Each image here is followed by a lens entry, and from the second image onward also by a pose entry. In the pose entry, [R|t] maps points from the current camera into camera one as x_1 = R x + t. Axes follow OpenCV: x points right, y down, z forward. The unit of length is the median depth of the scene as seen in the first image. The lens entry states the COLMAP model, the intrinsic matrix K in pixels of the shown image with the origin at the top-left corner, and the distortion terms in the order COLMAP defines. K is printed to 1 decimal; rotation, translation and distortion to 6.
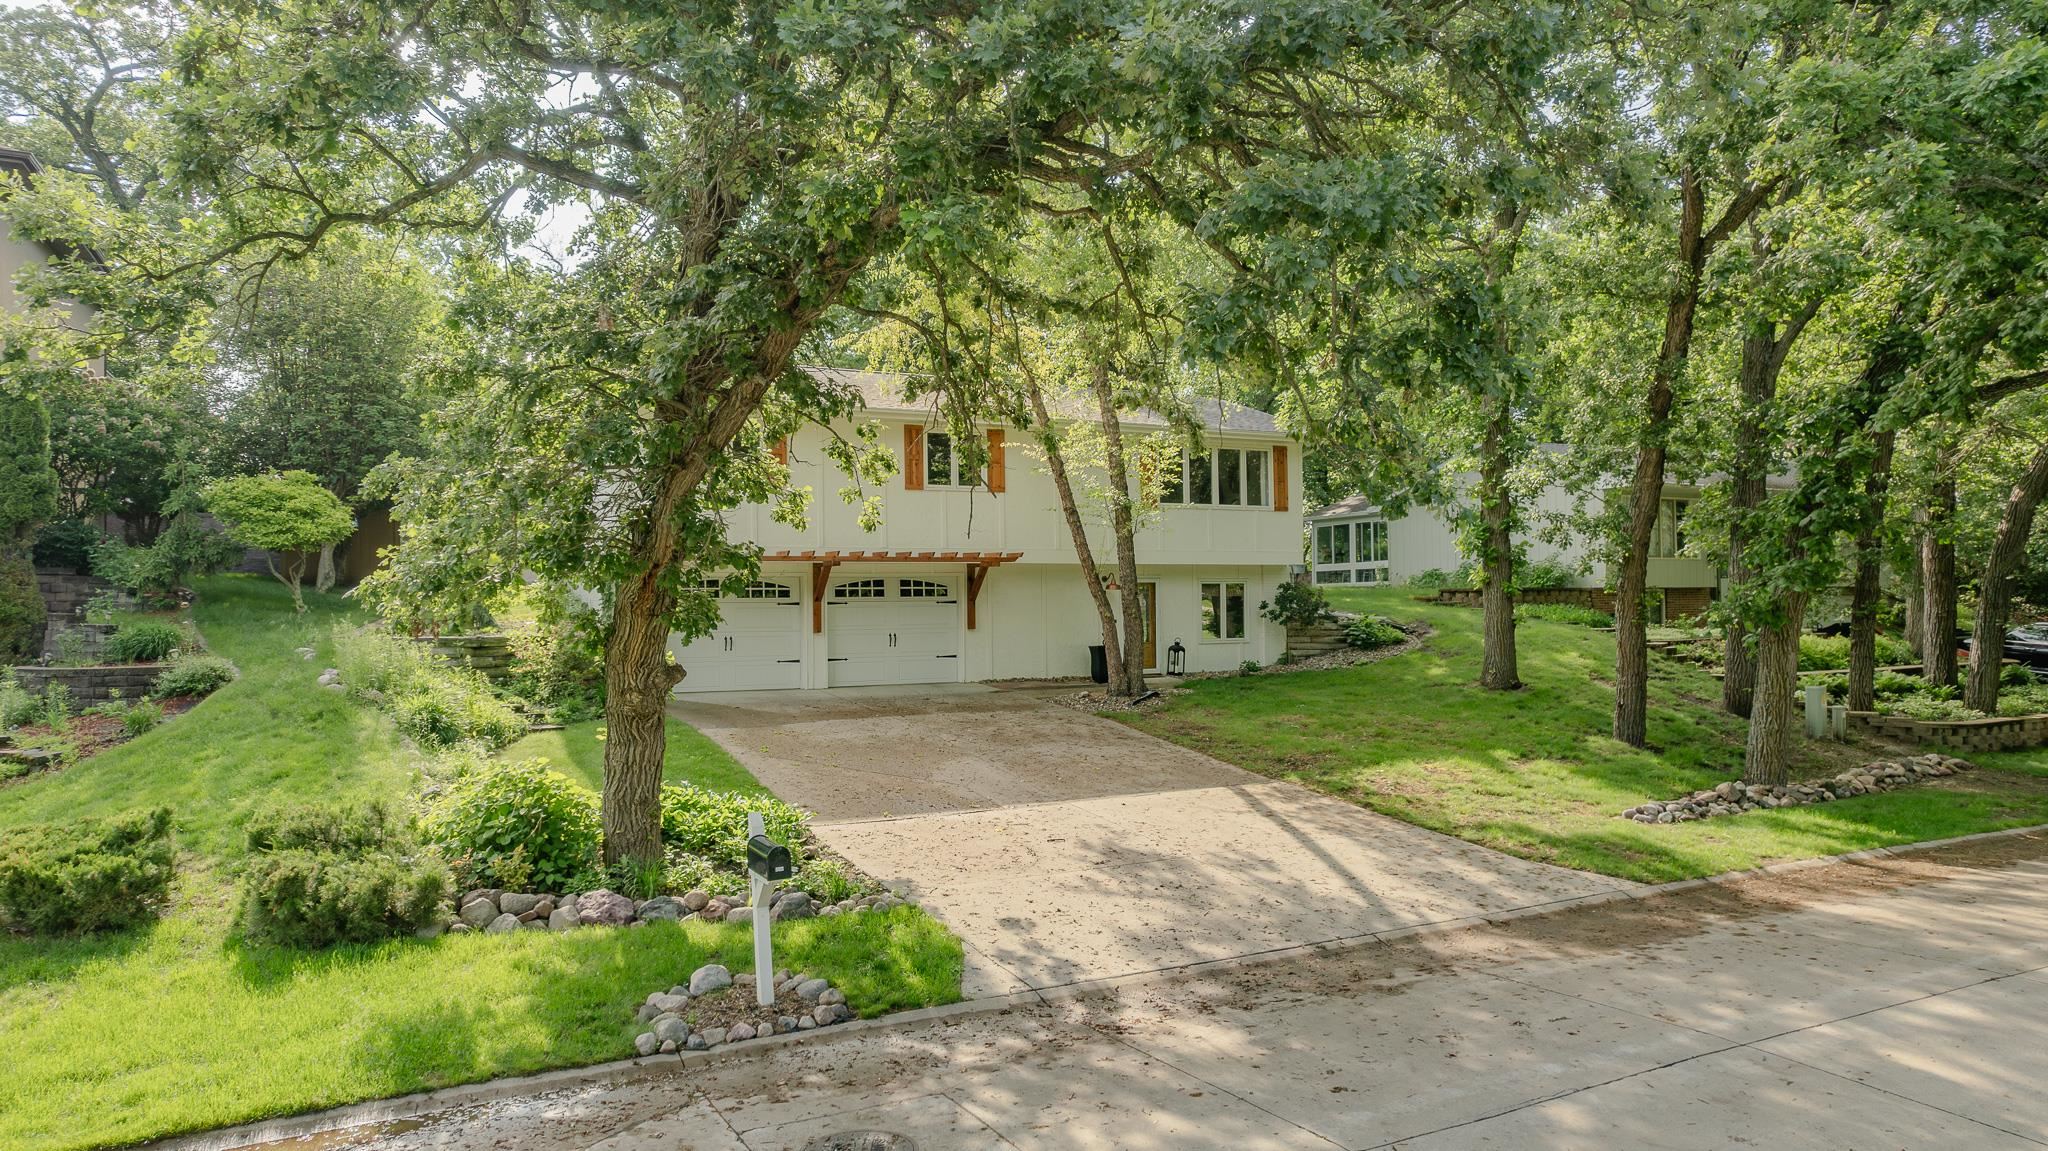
lens RADIAL K [[1212.9, 0, 1011.4], [0, 1212.9, 583.2], [0, 0, 1]] dist [-0.033933, 0.026698]
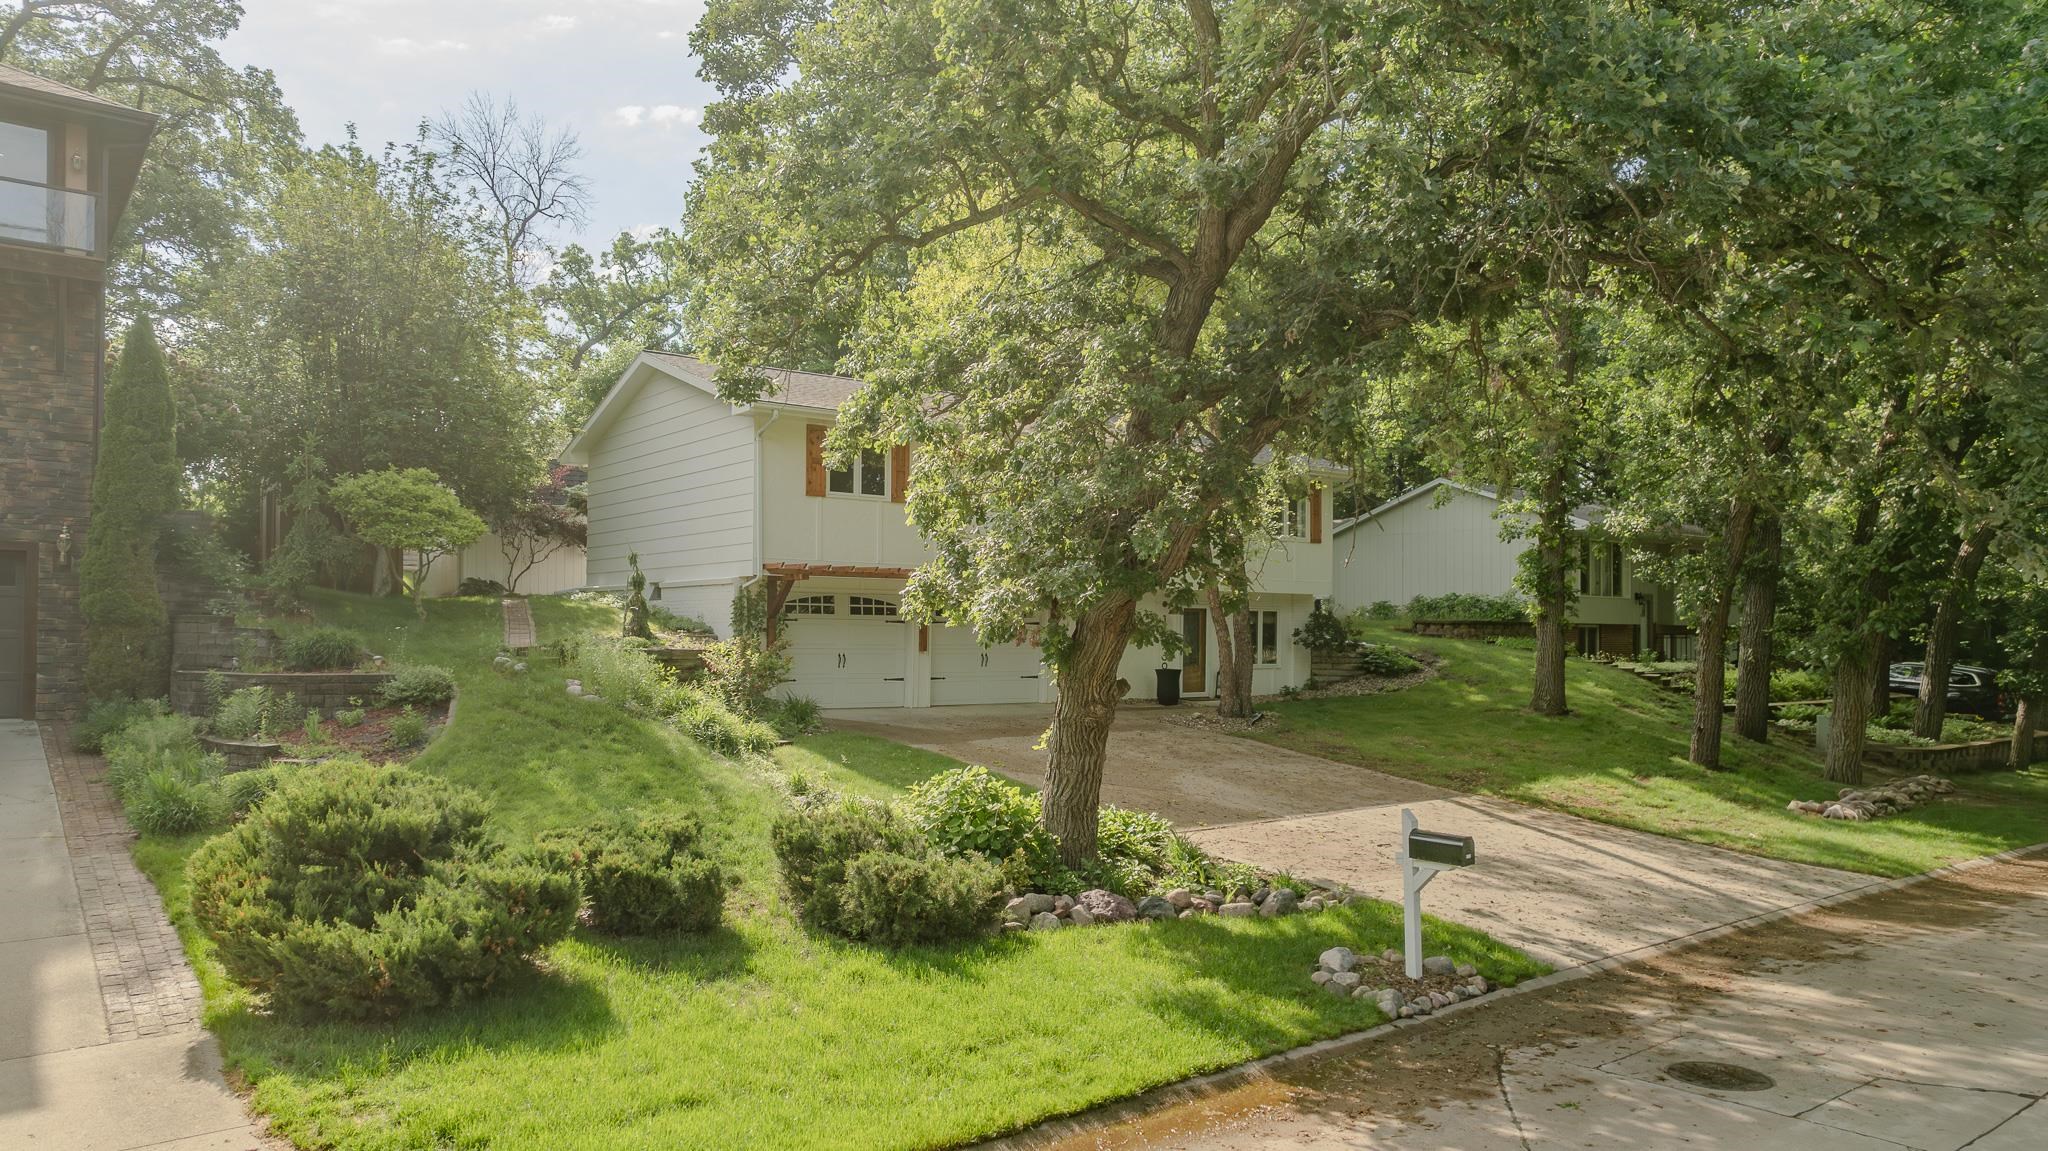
lens RADIAL K [[1266.0, 0, 1017.4], [0, 1266.0, 576.5], [0, 0, 1]] dist [-0.065283, 0.063157]
pose [[0.986624, 0.029826, 0.160261, -0.335744], [-0.026287, 0.999362, -0.024161, 0.004634], [-0.160880, 0.019626, 0.986779, -0.045434]]
